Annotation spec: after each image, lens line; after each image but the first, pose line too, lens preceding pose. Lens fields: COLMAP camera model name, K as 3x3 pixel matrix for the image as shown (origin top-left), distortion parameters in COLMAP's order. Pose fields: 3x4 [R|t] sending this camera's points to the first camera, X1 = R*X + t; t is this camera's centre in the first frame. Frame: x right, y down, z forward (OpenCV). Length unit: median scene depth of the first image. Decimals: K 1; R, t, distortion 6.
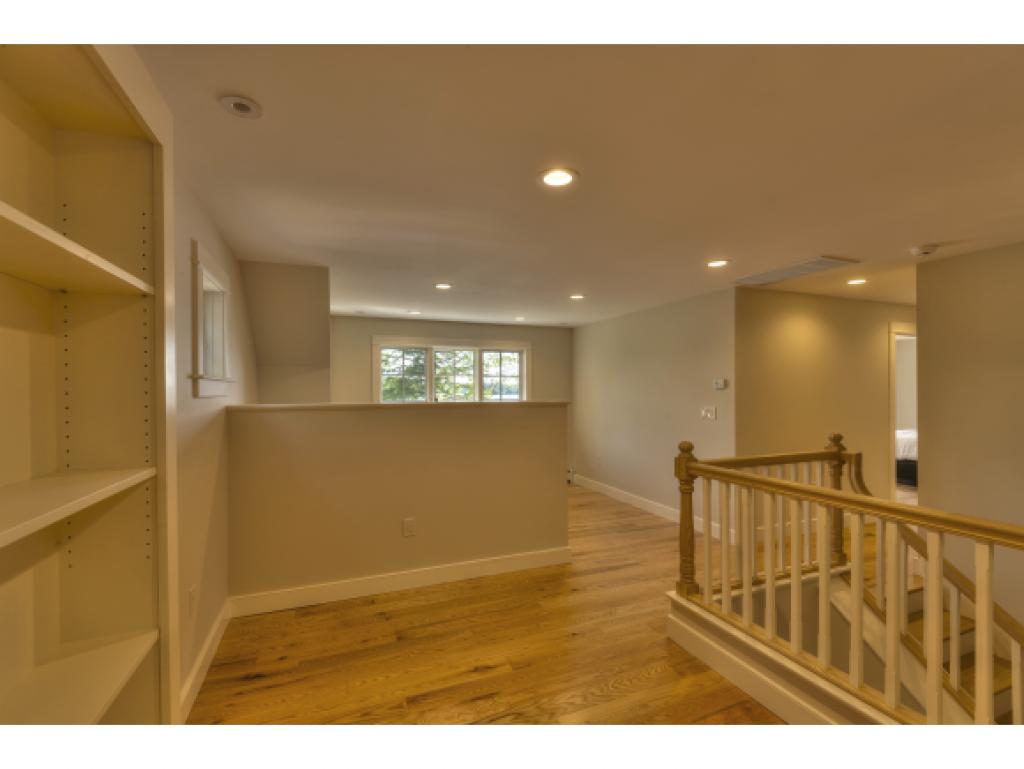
lens RADIAL K [[457.8, 0, 512.9], [0, 457.8, 390.1], [0, 0, 1]] dist [0.015131, -0.012070]
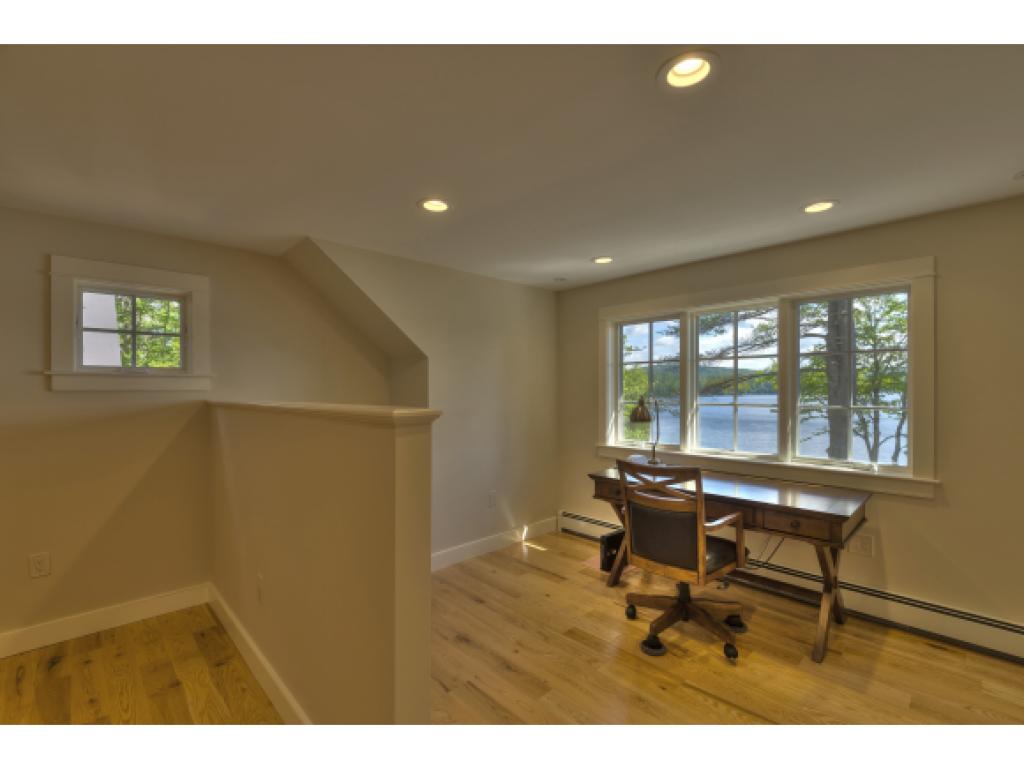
lens RADIAL K [[457.8, 0, 512.9], [0, 457.8, 390.1], [0, 0, 1]] dist [0.015131, -0.012070]
pose [[0.373728, 0.005542, -0.927522, 0.648360], [-0.007009, 0.999970, 0.003151, 0.002448], [0.927512, 0.005323, 0.373756, 1.317412]]
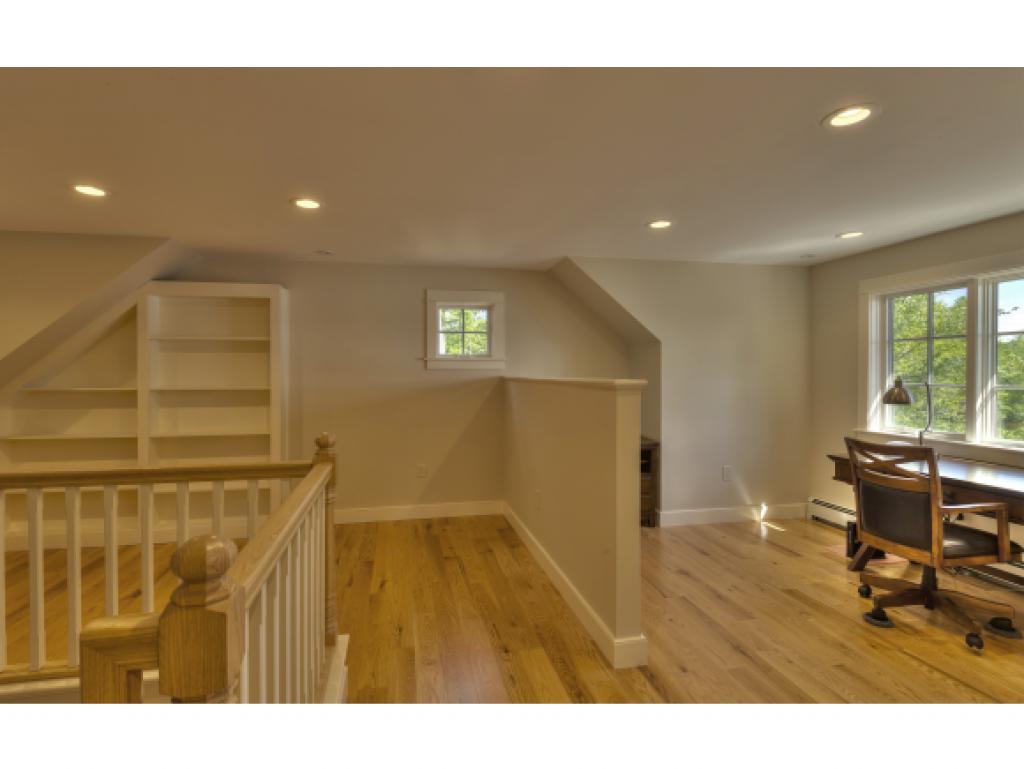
lens RADIAL K [[478.5, 0, 488.5], [0, 478.5, 372.2], [0, 0, 1]] dist [-0.000272, -0.000032]
pose [[-0.188852, 0.008366, -0.981970, 1.012422], [-0.007884, 0.999919, 0.010035, 0.005267], [0.981974, 0.009637, -0.188771, 1.318288]]
